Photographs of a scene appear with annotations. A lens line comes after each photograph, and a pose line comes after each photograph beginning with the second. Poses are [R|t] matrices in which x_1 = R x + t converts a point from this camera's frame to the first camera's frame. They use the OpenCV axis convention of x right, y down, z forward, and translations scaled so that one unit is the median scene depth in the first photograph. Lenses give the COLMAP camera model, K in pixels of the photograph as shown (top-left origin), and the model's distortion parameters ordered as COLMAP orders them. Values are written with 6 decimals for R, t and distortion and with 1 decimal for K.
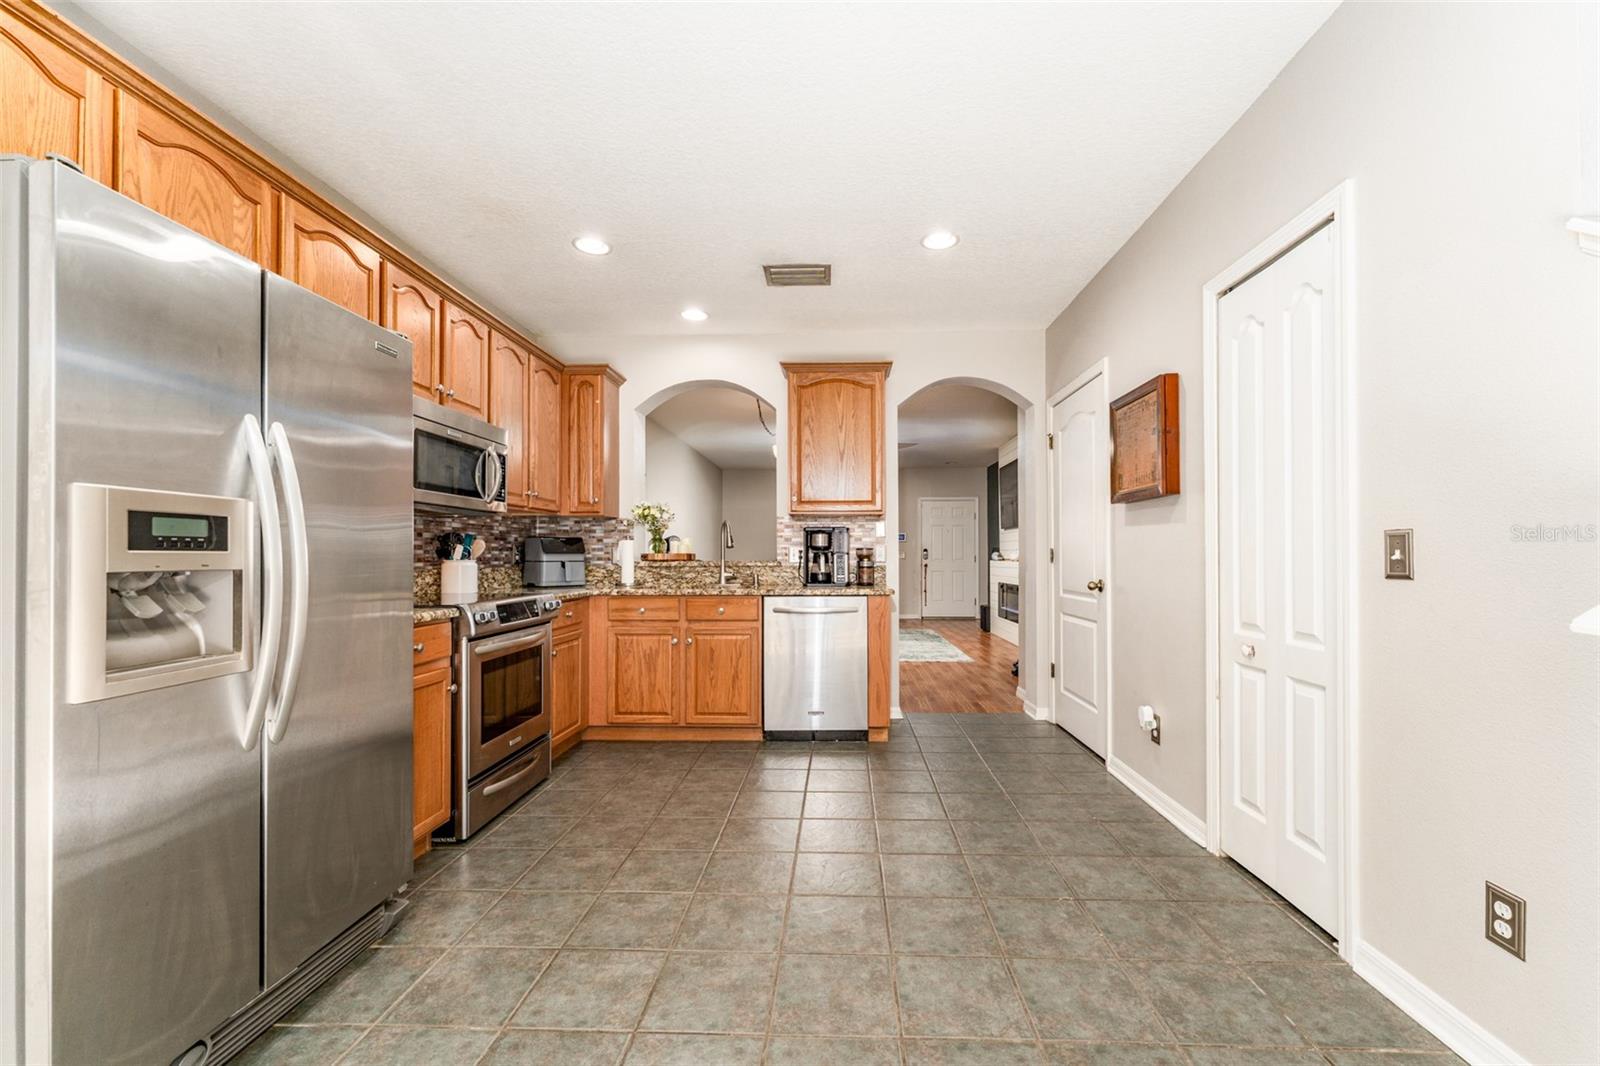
lens RADIAL K [[641.0, 0, 830.5], [0, 641.0, 548.4], [0, 0, 1]] dist [0.000743, 0.000130]
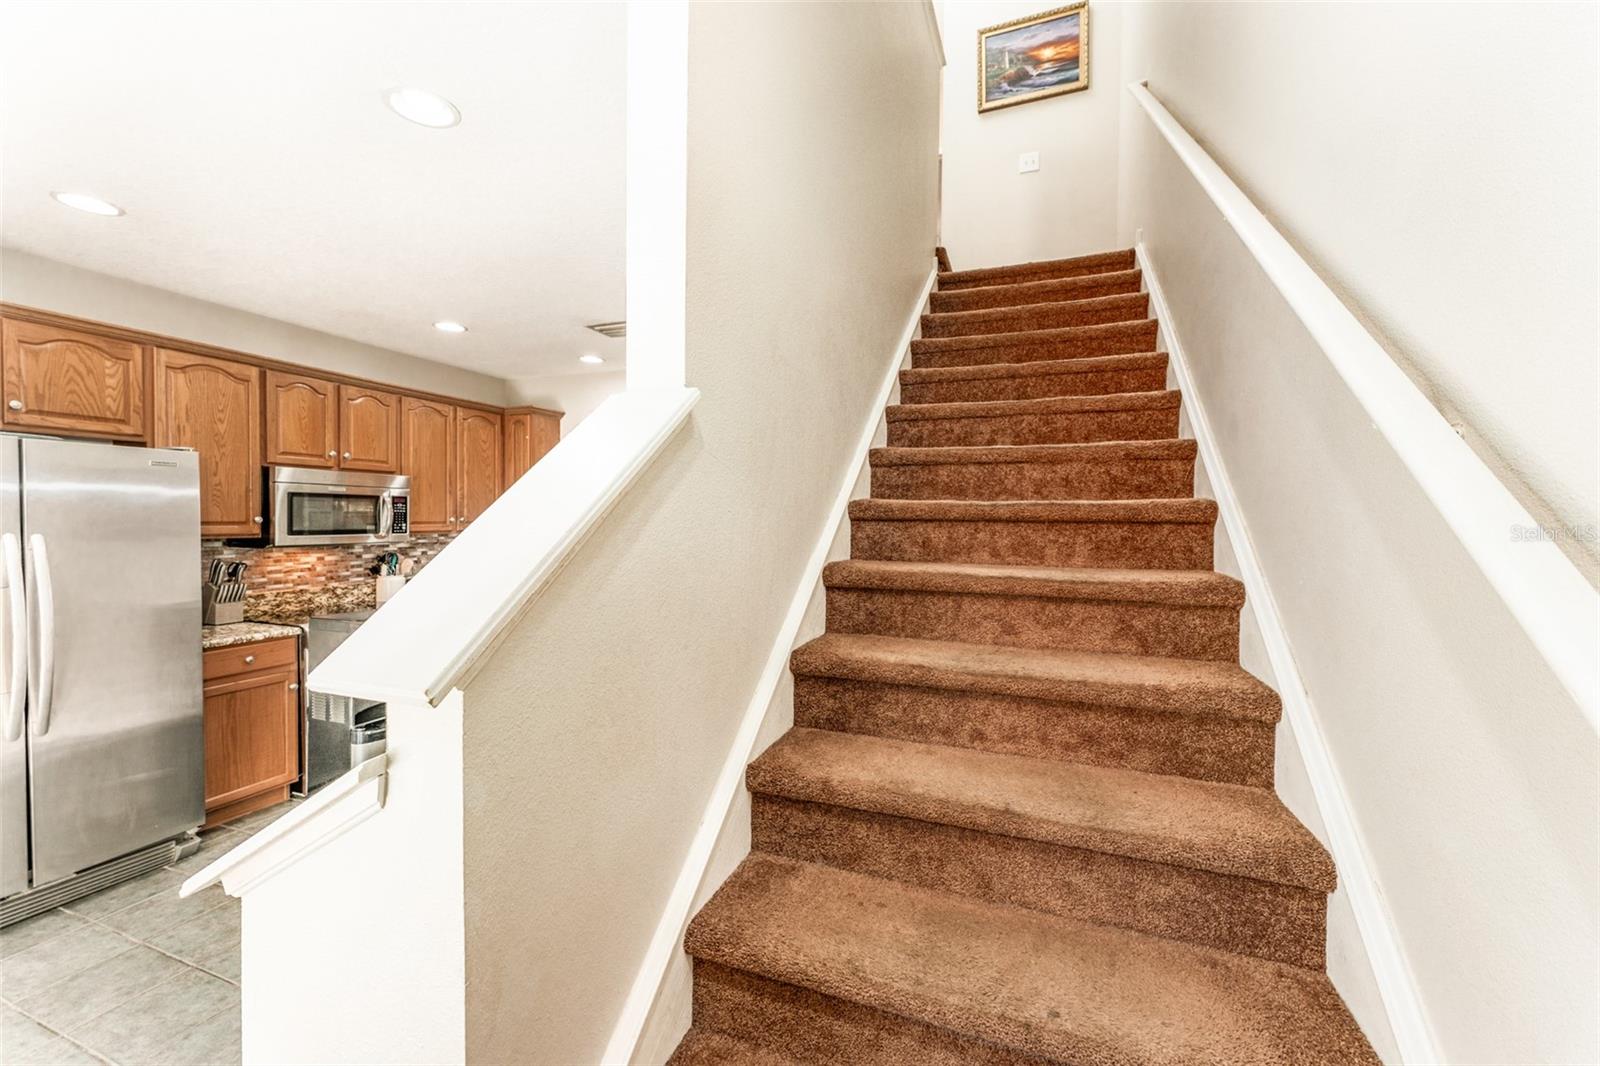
lens RADIAL K [[641.0, 0, 804.4], [0, 641.0, 537.1], [0, 0, 1]] dist [0.000743, 0.000130]
pose [[0.944582, 0.029150, -0.326979, 0.885672], [-0.016168, 0.998972, 0.042350, -0.178060], [0.327877, -0.034717, 0.944082, 0.079453]]
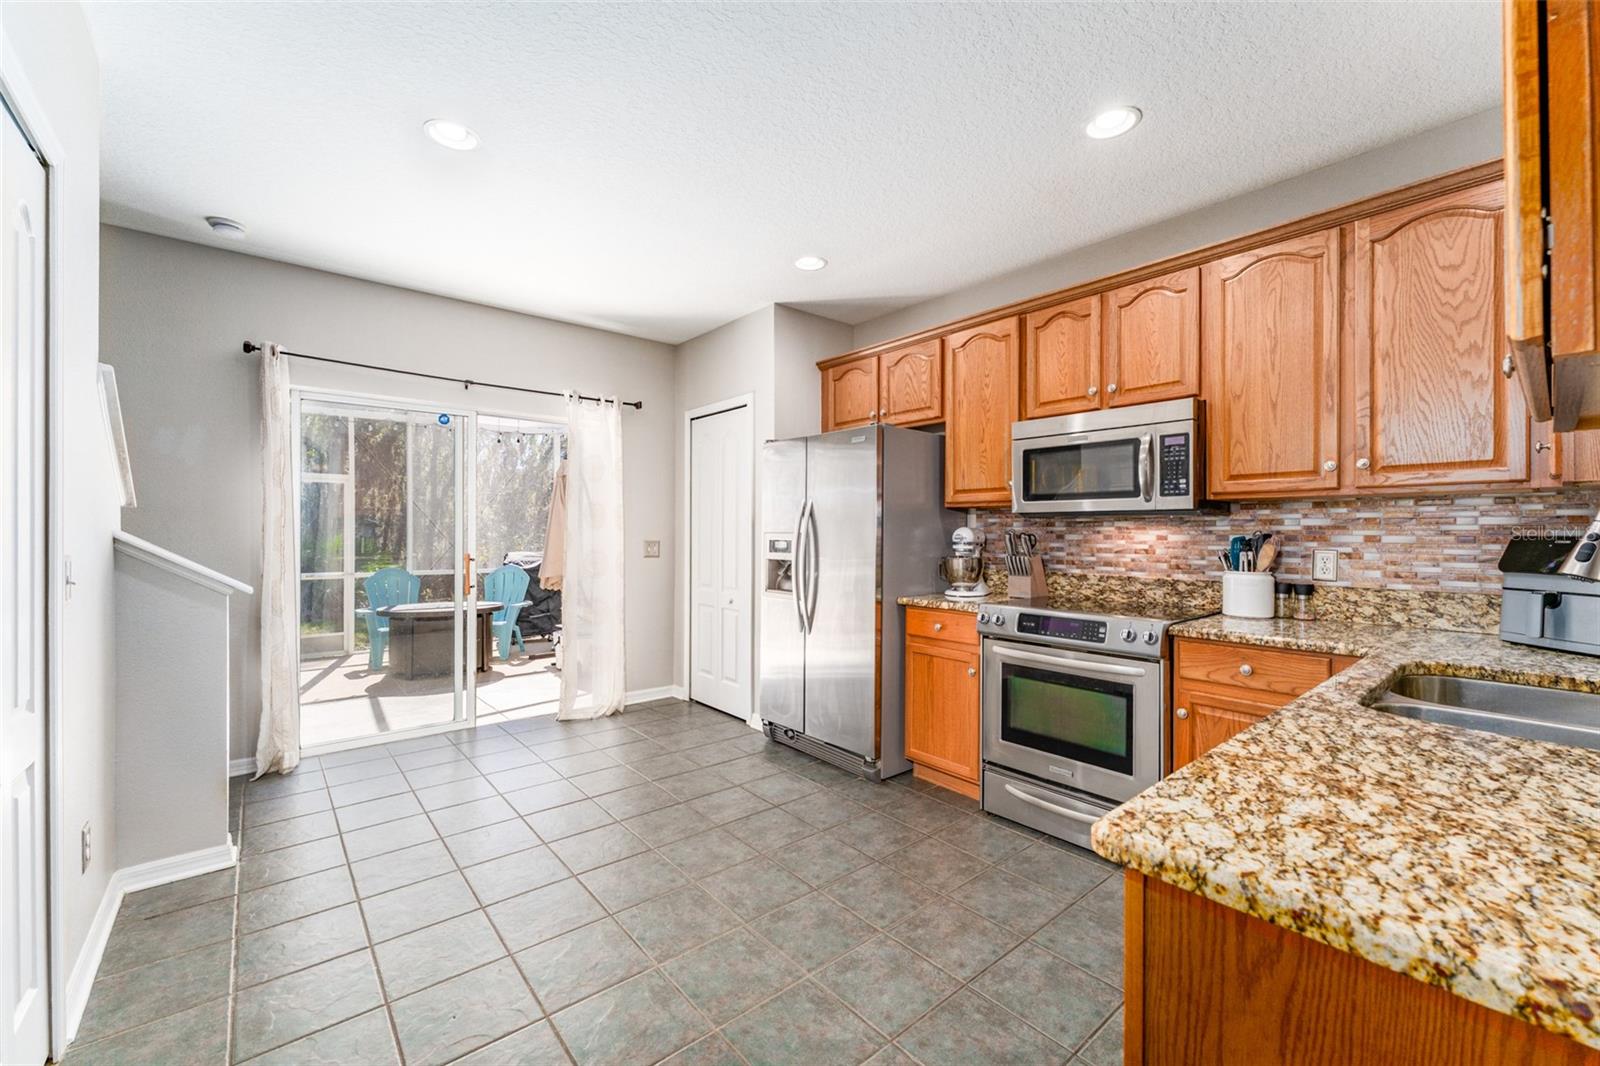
lens RADIAL K [[641.0, 0, 794.6], [0, 641.0, 535.4], [0, 0, 1]] dist [0.000743, 0.000130]
pose [[-0.752702, 0.004323, -0.658347, 0.450264], [0.006562, 0.999978, -0.000936, -0.037858], [0.658328, -0.005024, -0.752714, 1.697392]]
